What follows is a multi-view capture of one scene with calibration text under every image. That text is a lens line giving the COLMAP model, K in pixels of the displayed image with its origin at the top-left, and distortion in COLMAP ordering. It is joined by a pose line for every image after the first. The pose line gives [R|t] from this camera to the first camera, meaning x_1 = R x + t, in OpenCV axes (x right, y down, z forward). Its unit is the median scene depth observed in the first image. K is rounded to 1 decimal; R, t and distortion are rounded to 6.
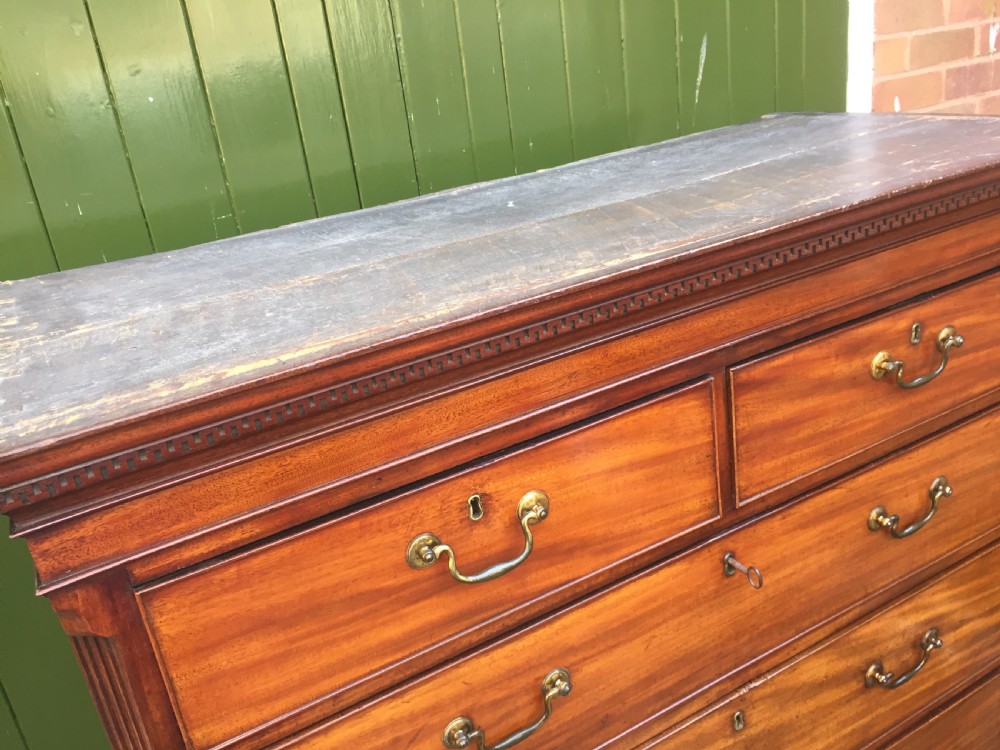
lens RADIAL K [[859.2, 0, 500.0], [0, 859.2, 375.0], [0, 0, 1]] dist [0.067252, -0.096576]
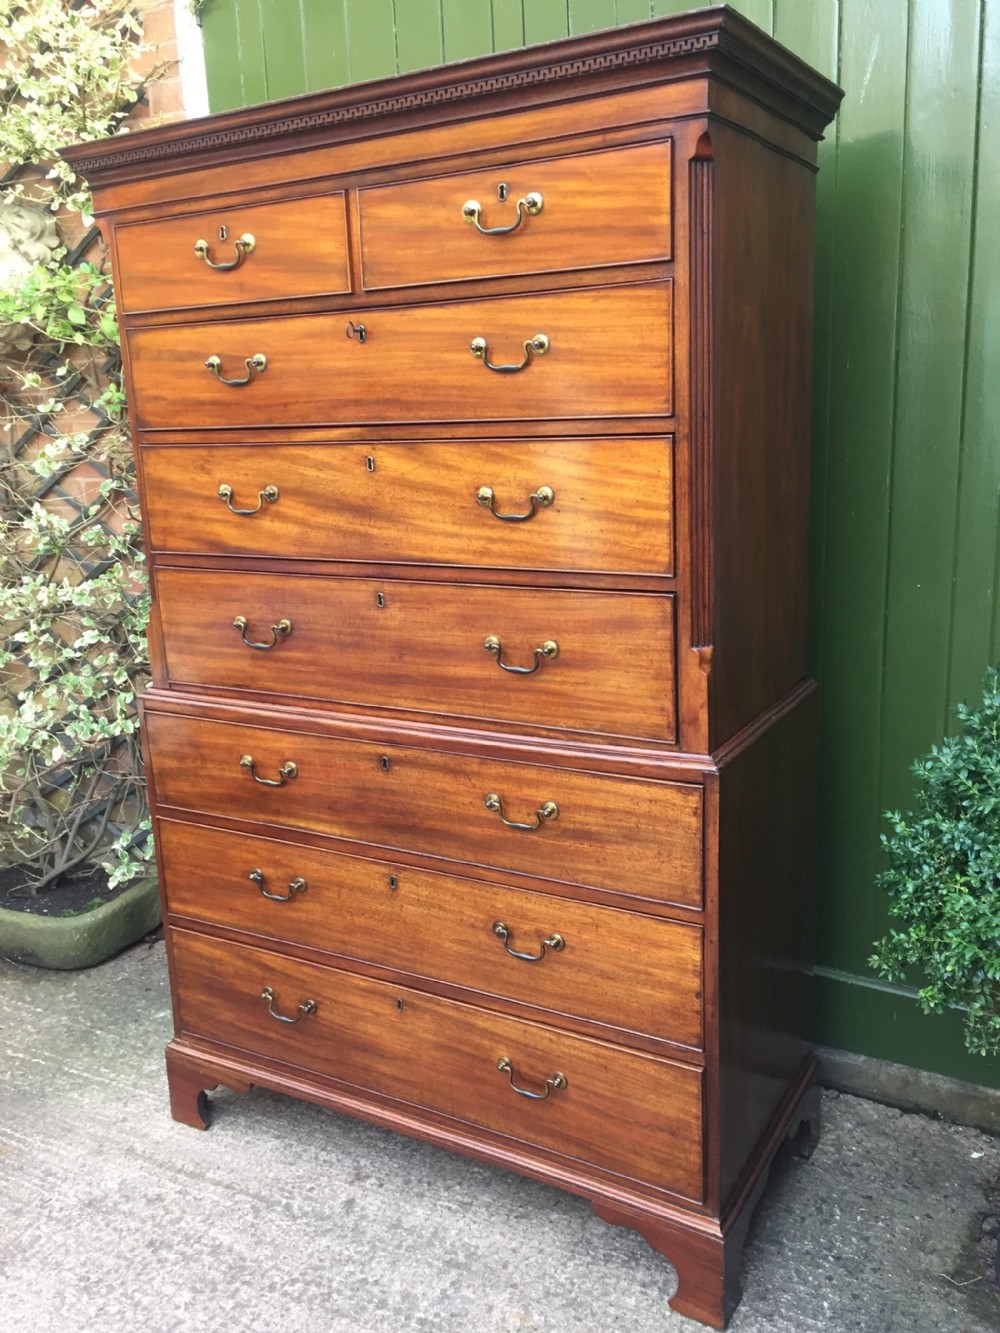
lens RADIAL K [[1145.3, 0, 503.8], [0, 1145.3, 665.4], [0, 0, 1]] dist [0.067252, -0.096576]
pose [[0.506532, 0.300144, -0.808294, 2.288542], [-0.340459, 0.930903, 0.132318, 0.421870], [0.792157, 0.208168, 0.573718, 0.145640]]
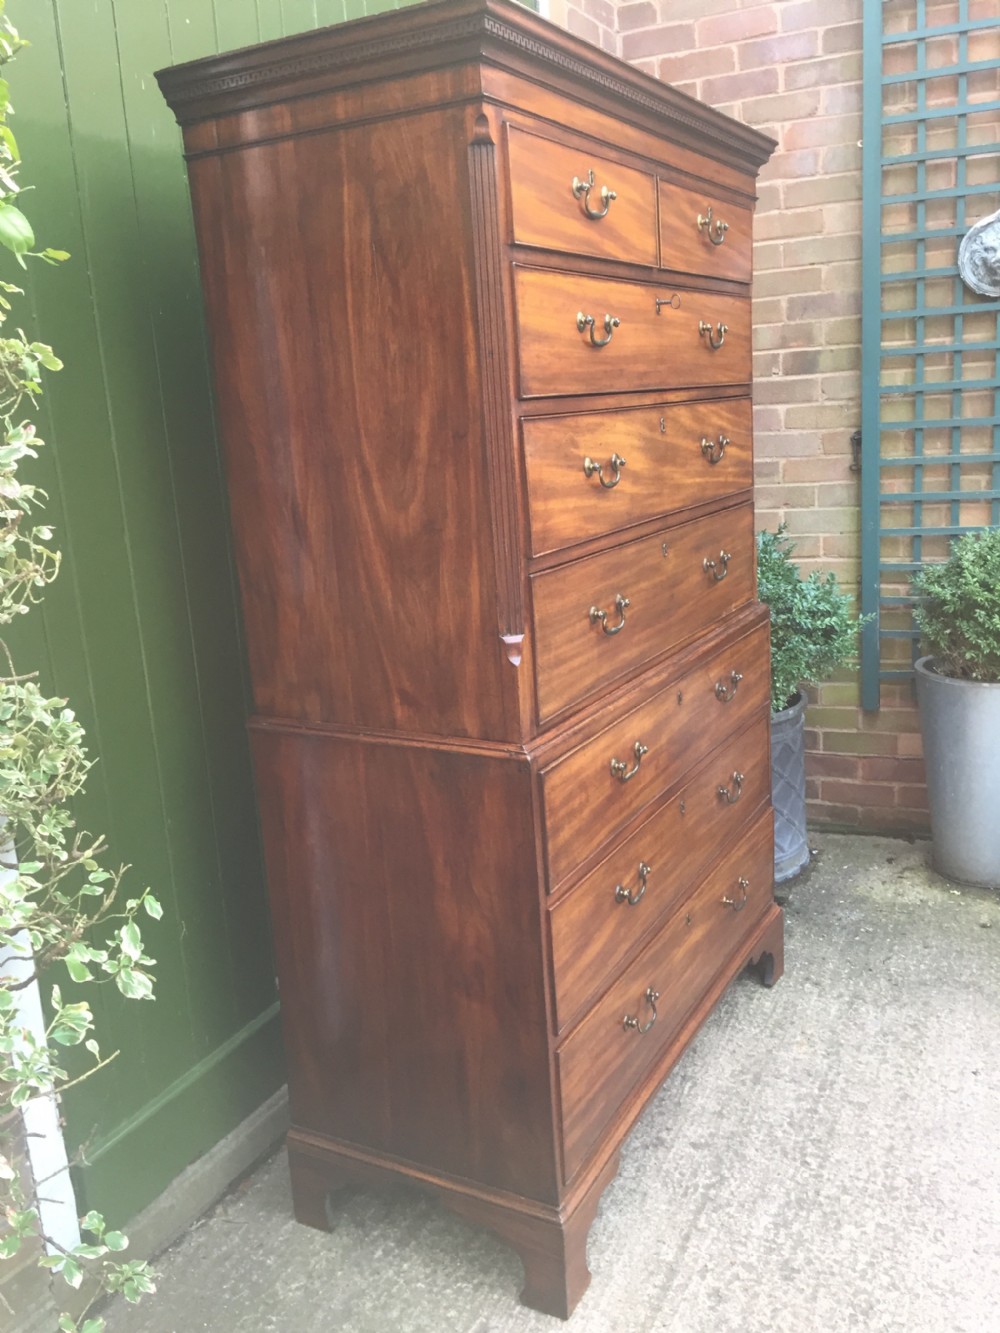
lens RADIAL K [[1145.3, 0, 503.8], [0, 1145.3, 665.4], [0, 0, 1]] dist [0.067252, -0.096576]
pose [[0.850450, -0.042059, 0.524372, -1.246566], [0.146880, 0.976141, -0.159922, 1.258707], [-0.505135, 0.213025, 0.836337, -0.611985]]
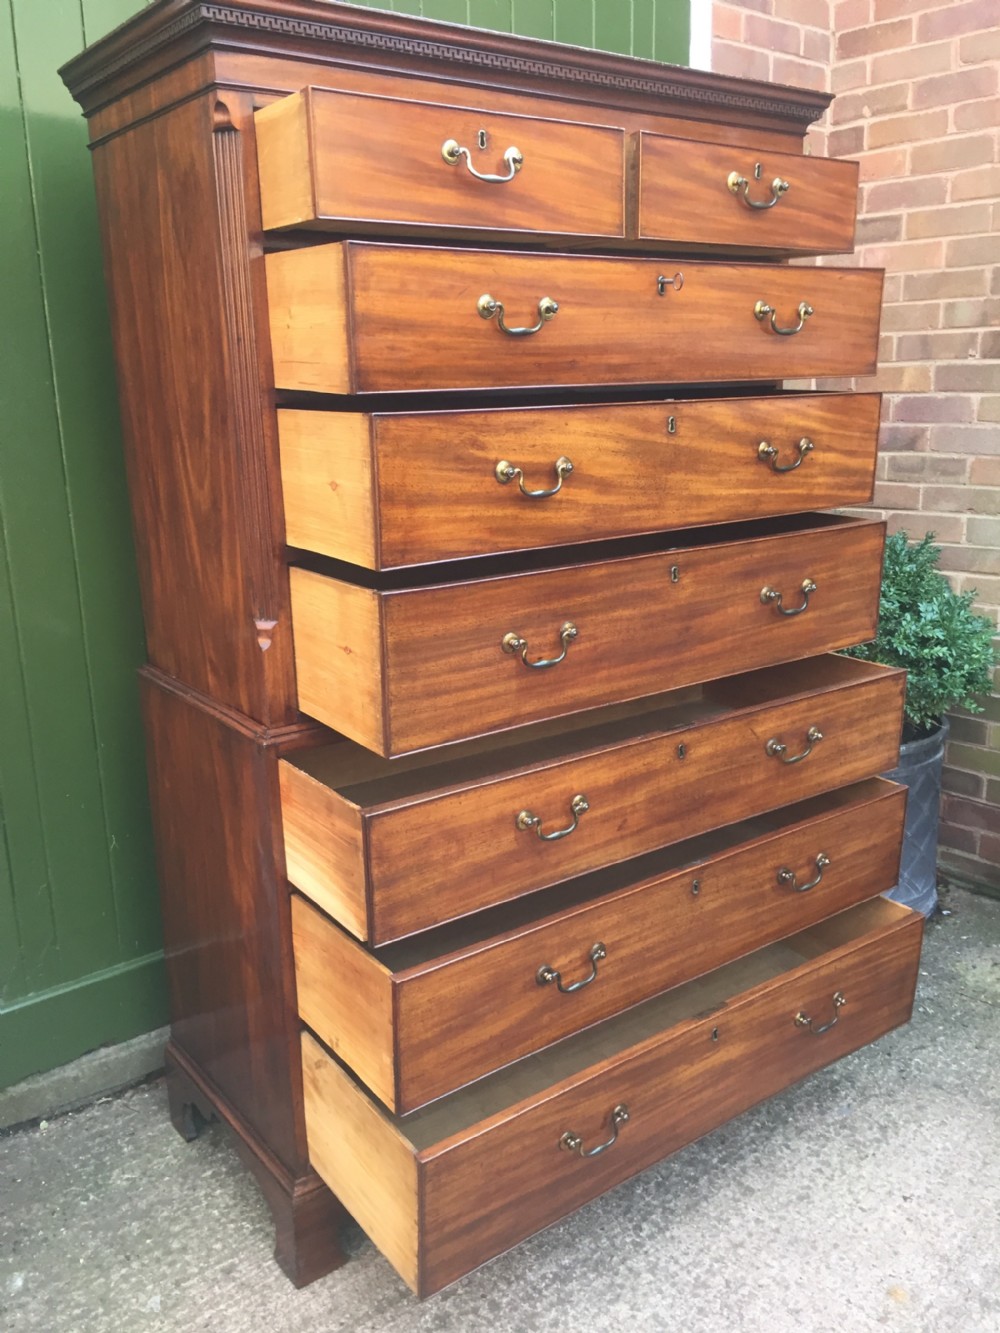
lens RADIAL K [[1145.3, 0, 503.8], [0, 1145.3, 665.4], [0, 0, 1]] dist [0.067252, -0.096576]
pose [[0.985686, 0.075008, 0.150984, -0.117604], [-0.054058, 0.988904, -0.138368, 1.227959], [-0.159688, 0.128226, 0.978804, -0.984959]]
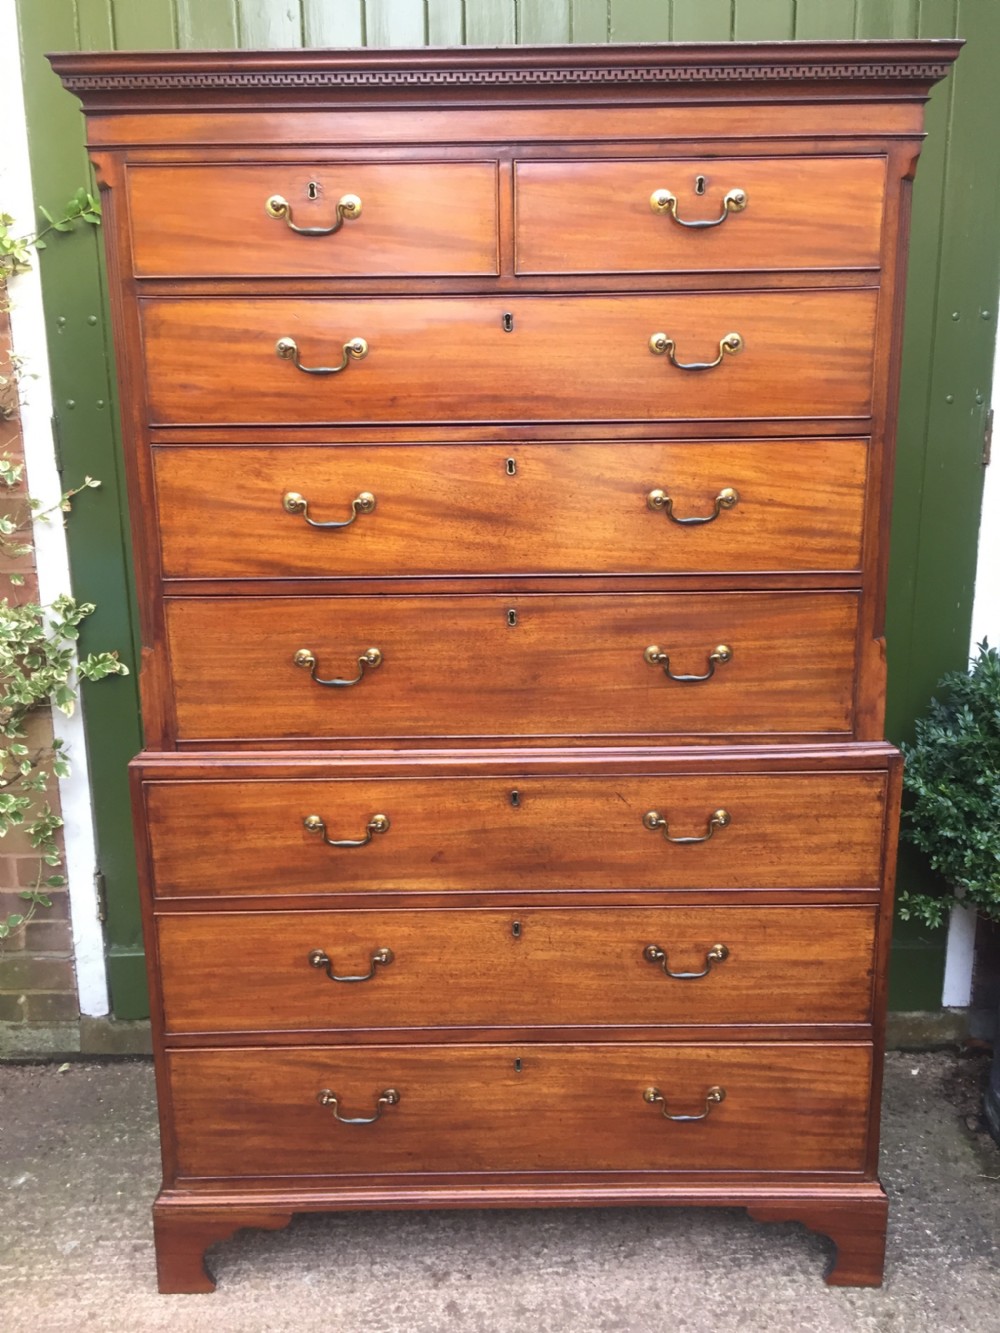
lens RADIAL K [[1141.7, 0, 506.1], [0, 1141.7, 666.2], [0, 0, 1]] dist [0.067378, -0.097037]
pose [[0.866467, 0.222325, -0.446998, 1.239168], [-0.274275, 0.960127, -0.054116, 0.871723], [0.417143, 0.169490, 0.892897, -0.570373]]
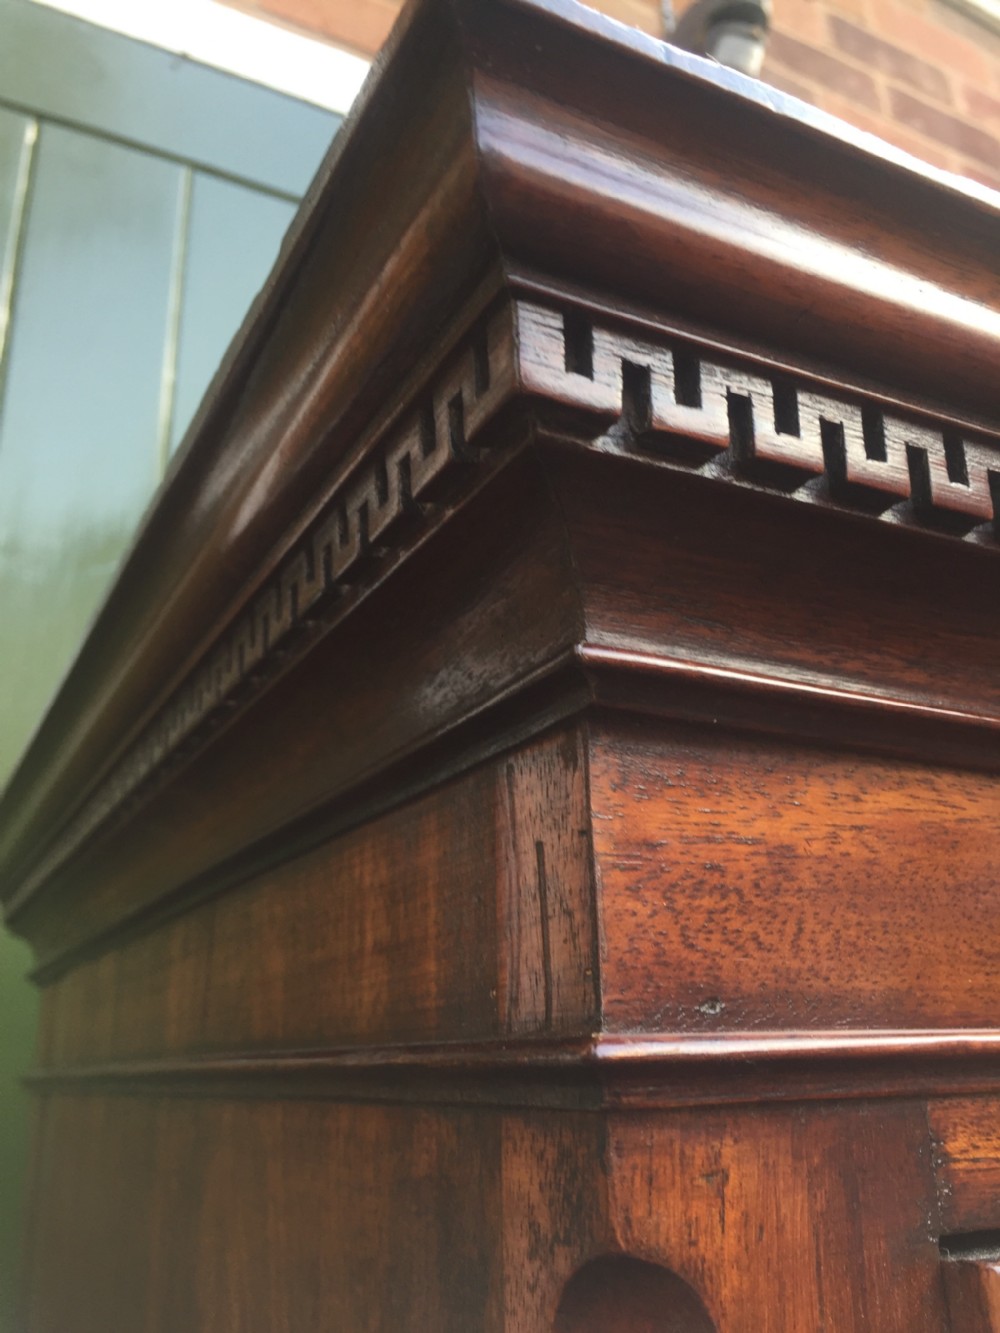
lens RADIAL K [[1145.3, 0, 503.8], [0, 1145.3, 665.4], [0, 0, 1]] dist [0.067252, -0.096576]
pose [[0.993656, 0.097205, -0.056551, -0.352430], [-0.110440, 0.748618, -0.653739, 0.222877], [-0.021212, 0.655837, 0.754604, 0.504459]]
